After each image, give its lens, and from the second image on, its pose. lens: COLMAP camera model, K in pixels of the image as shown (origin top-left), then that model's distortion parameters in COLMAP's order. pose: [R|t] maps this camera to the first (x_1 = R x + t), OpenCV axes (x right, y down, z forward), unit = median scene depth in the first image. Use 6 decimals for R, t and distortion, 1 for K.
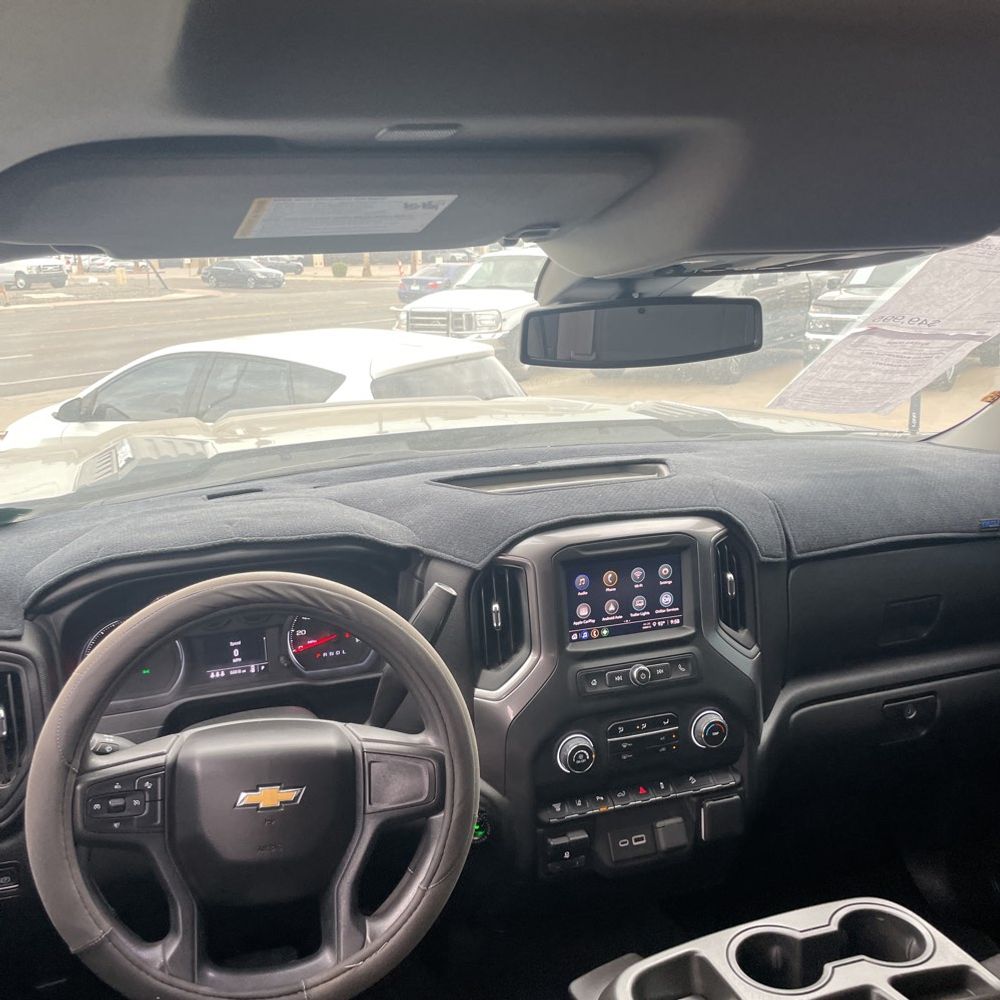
lens RADIAL K [[1021.3, 0, 498.0], [0, 1021.3, 498.0], [0, 0, 1]] dist [0.033109, 0.000000]
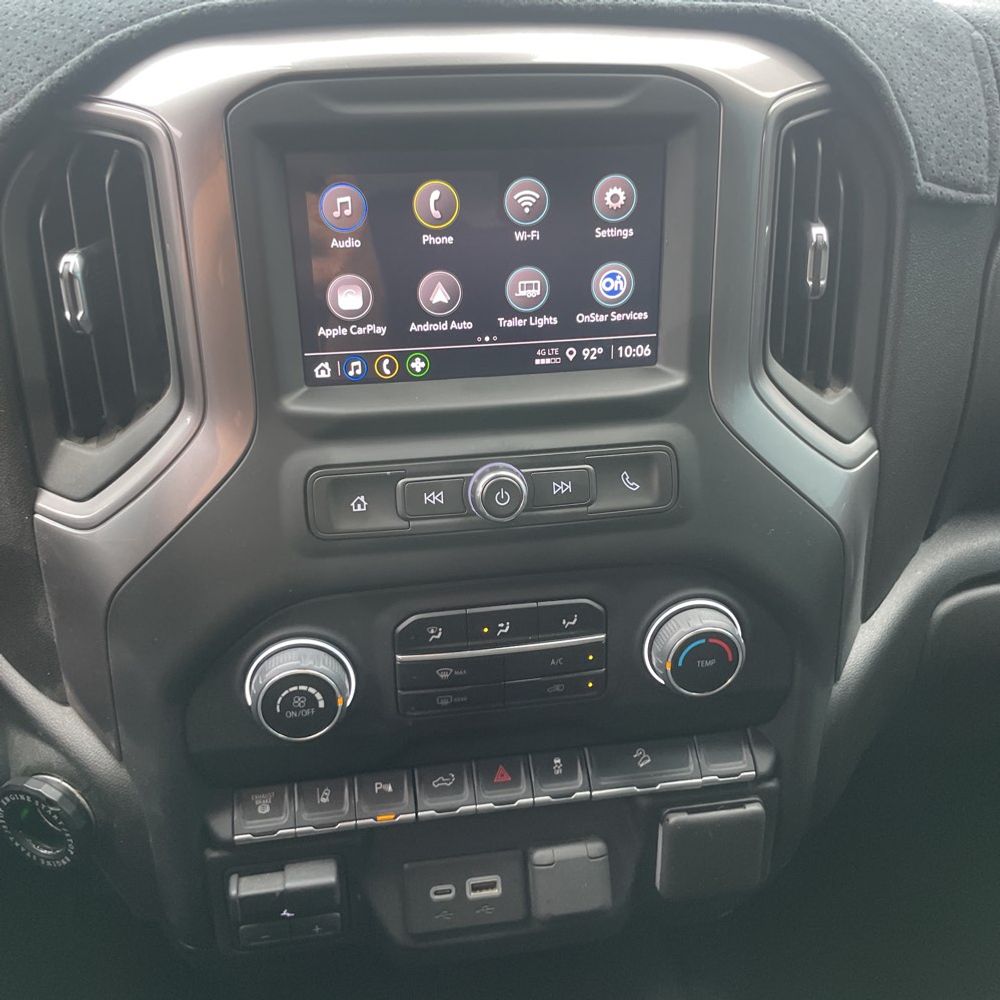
lens RADIAL K [[1021.3, 0, 500.2], [0, 1021.3, 505.3], [0, 0, 1]] dist [0.033109, 0.000000]
pose [[0.985719, 0.092733, -0.140568, 0.186701], [-0.053666, 0.964185, 0.259746, 0.085027], [0.159620, -0.248493, 0.955391, 0.656742]]
